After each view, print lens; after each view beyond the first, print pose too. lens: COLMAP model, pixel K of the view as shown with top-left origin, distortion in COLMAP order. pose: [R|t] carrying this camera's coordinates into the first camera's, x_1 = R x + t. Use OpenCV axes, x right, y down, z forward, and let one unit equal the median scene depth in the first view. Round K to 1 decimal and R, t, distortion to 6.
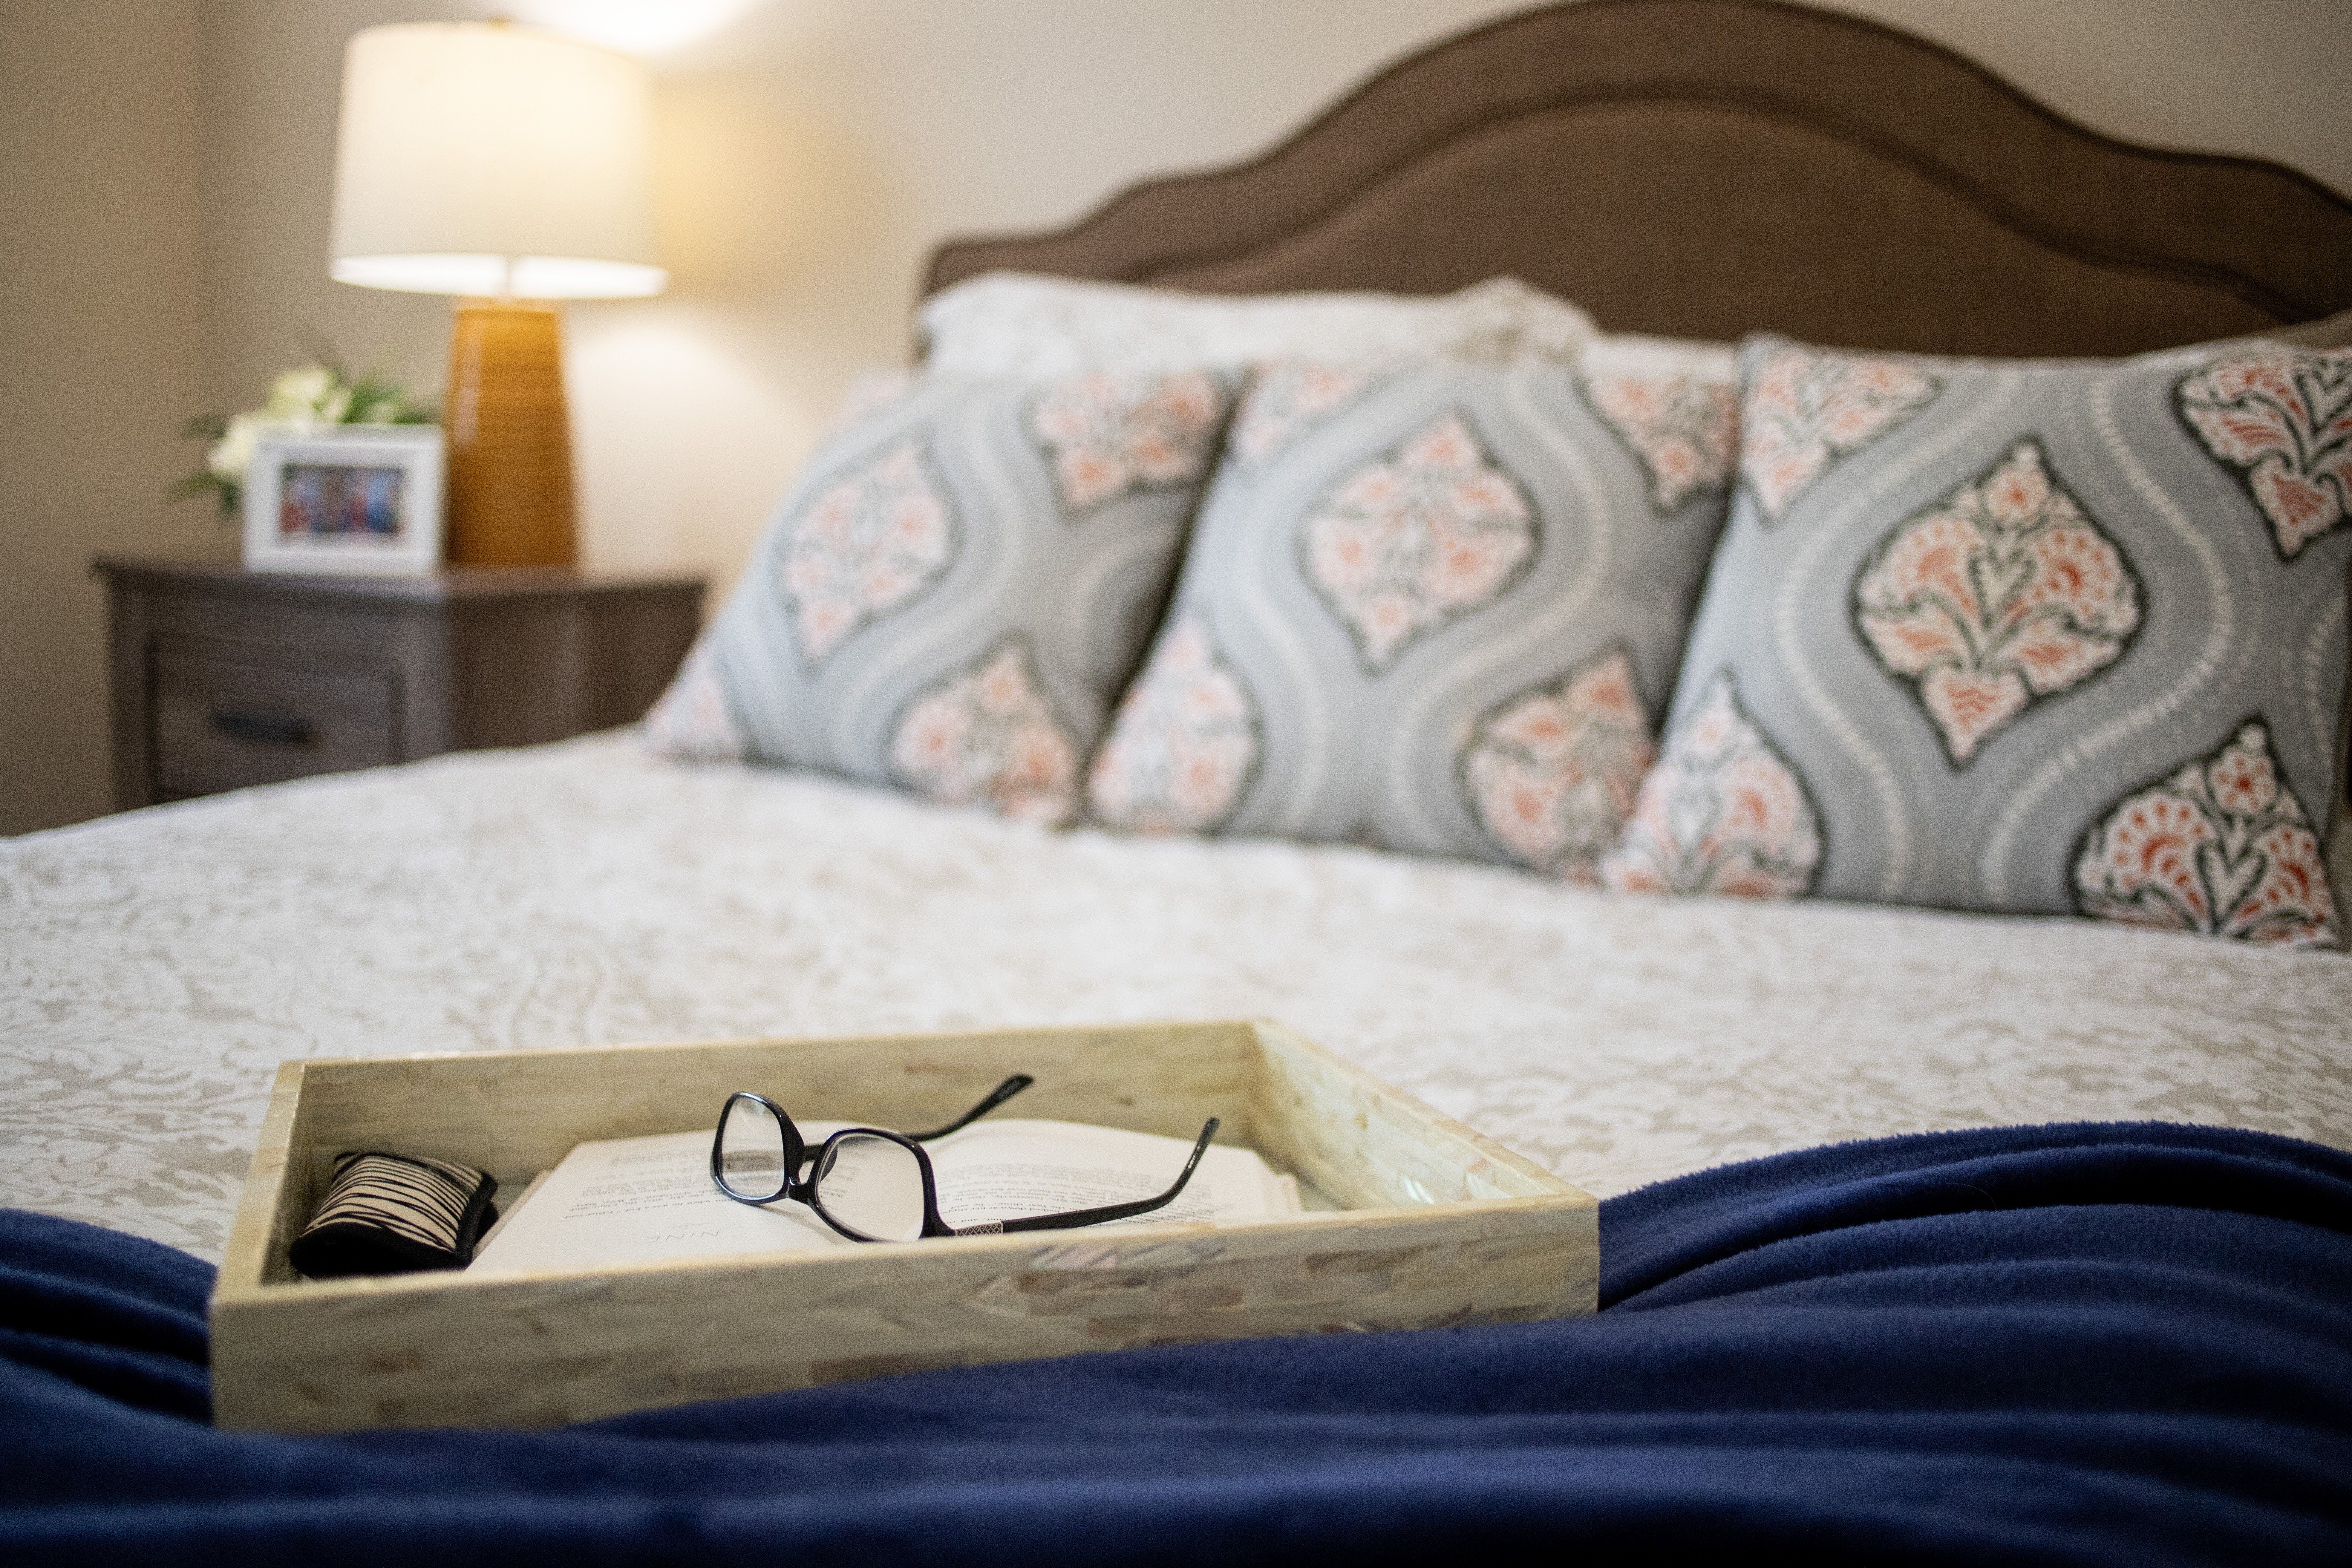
lens RADIAL K [[2203.4, 0, 1176.0], [0, 2203.4, 784.0], [0, 0, 1]] dist [-0.037602, 0.001390]
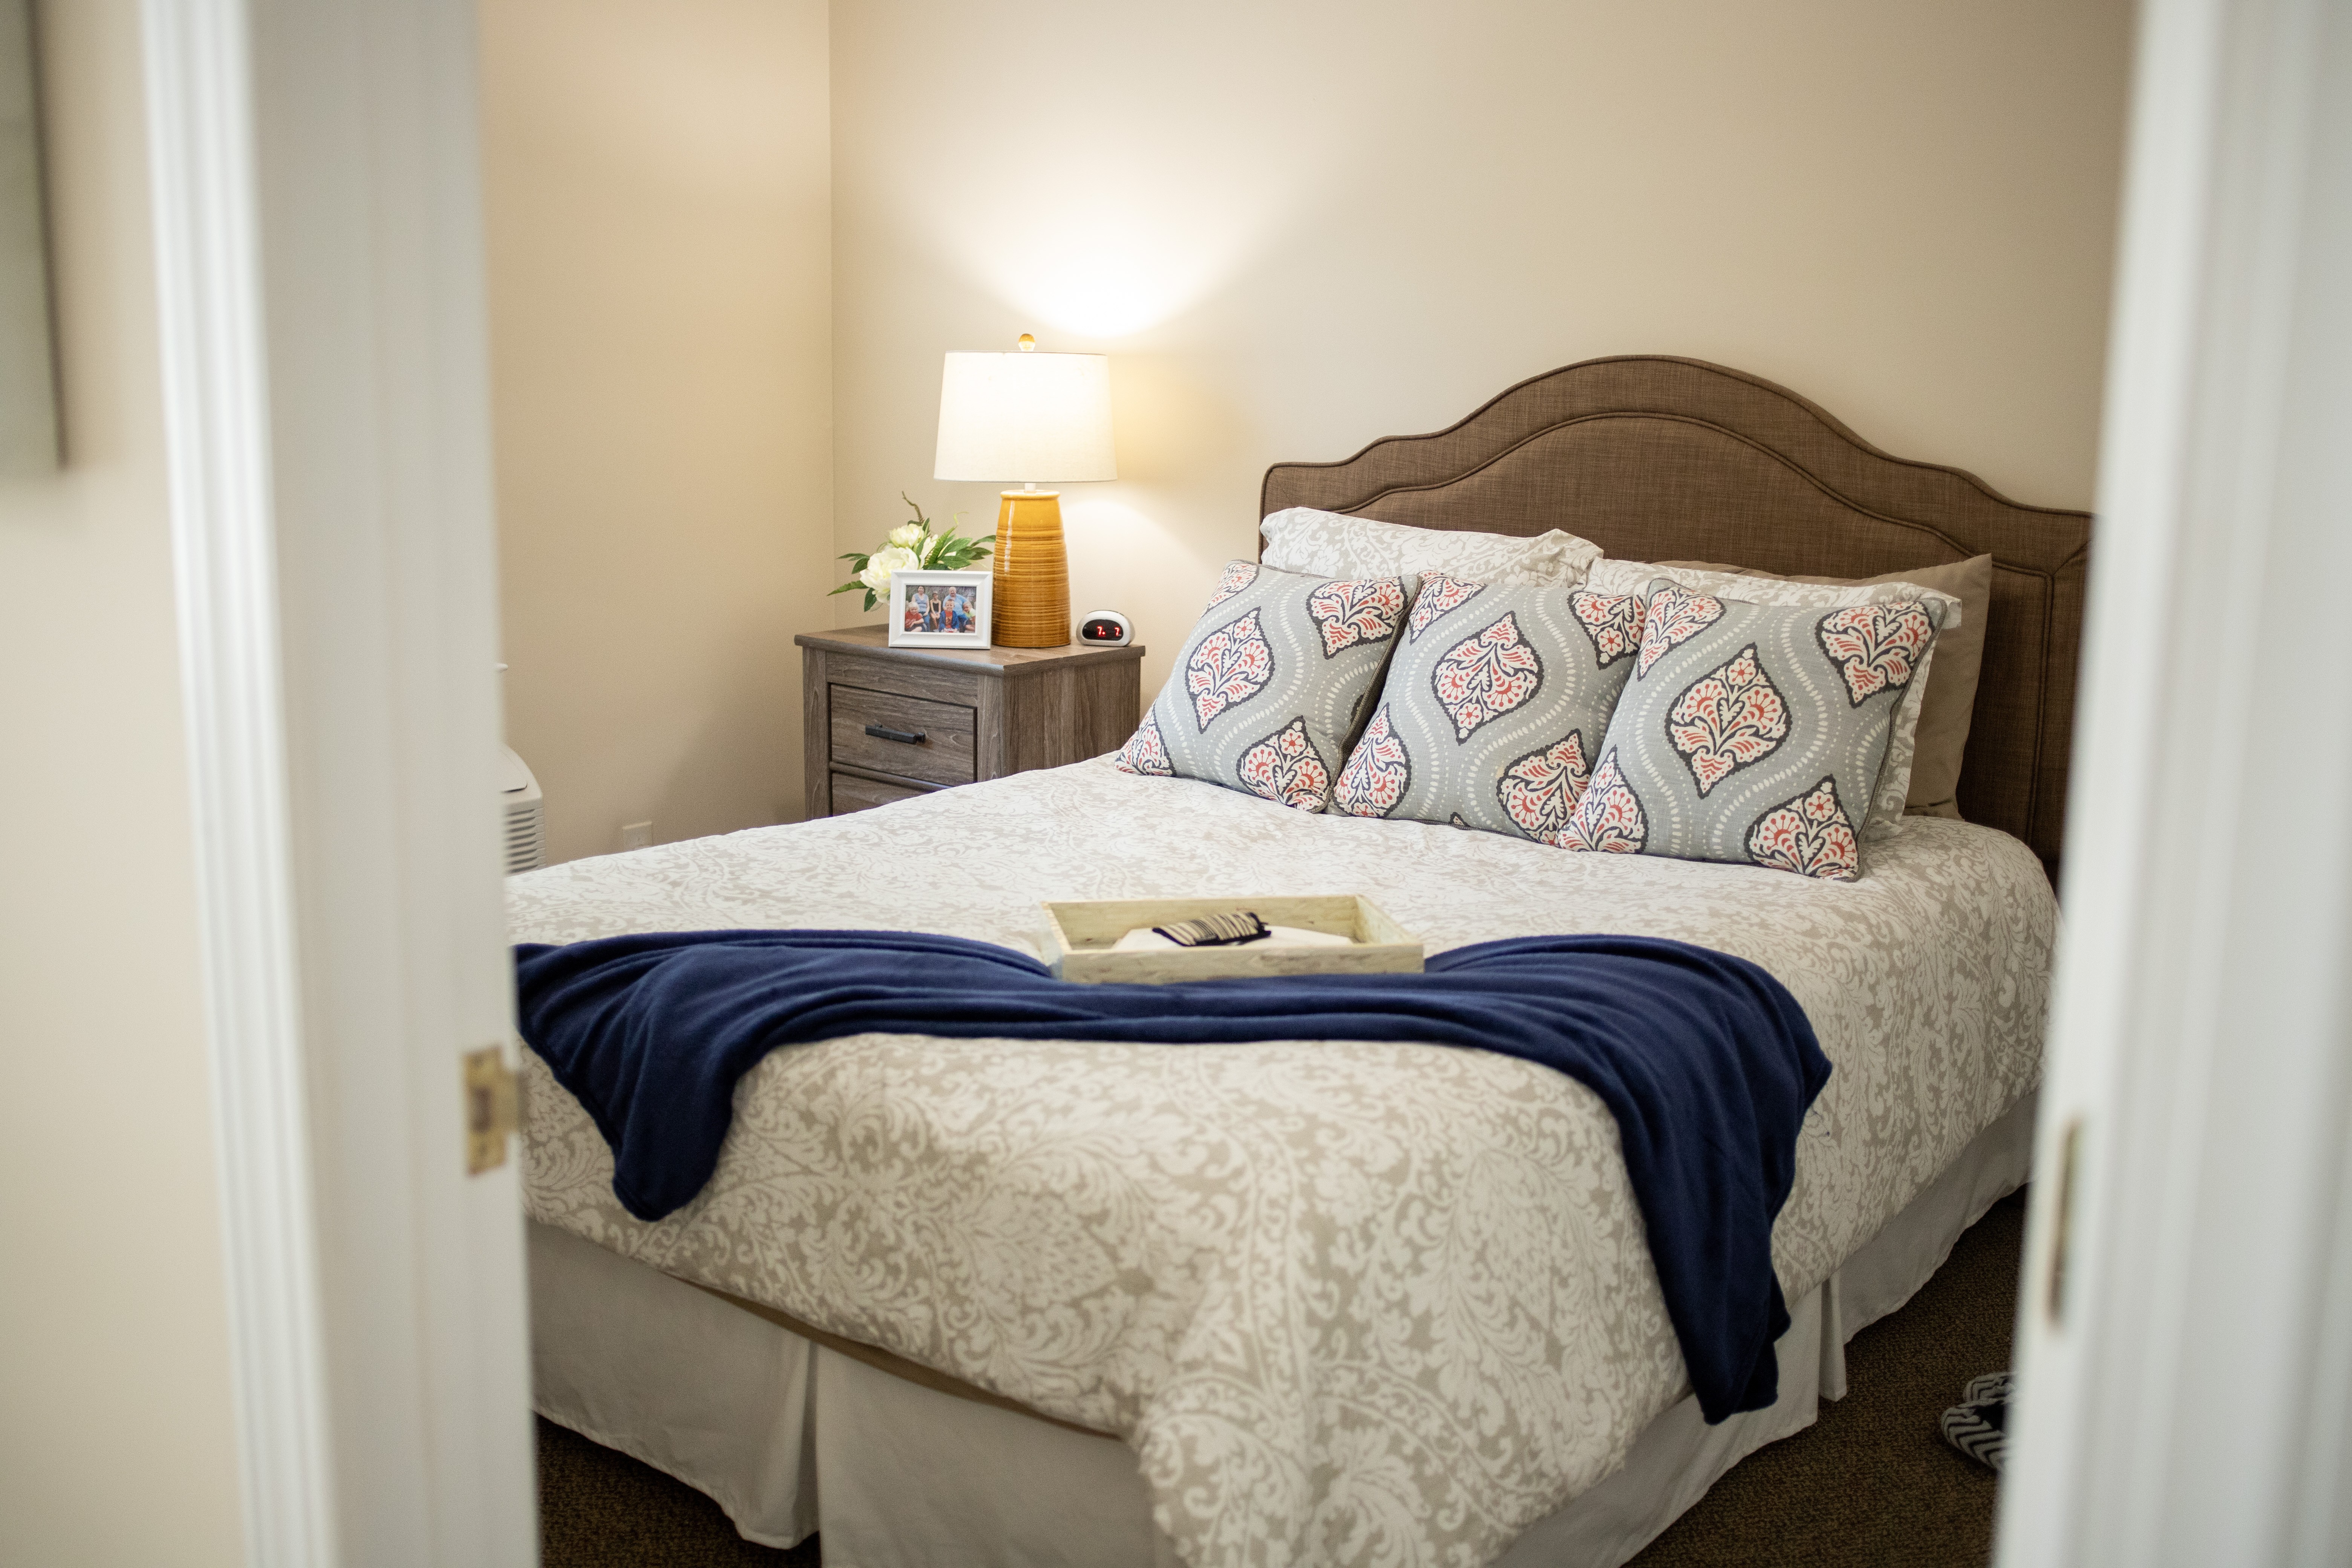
lens RADIAL K [[2203.4, 0, 1176.0], [0, 2203.4, 784.0], [0, 0, 1]] dist [-0.037602, 0.001390]
pose [[0.985523, 0.012591, -0.169071, 0.200245], [-0.005650, 0.999124, 0.041470, -0.109246], [0.169445, -0.039914, 0.984731, -1.303609]]
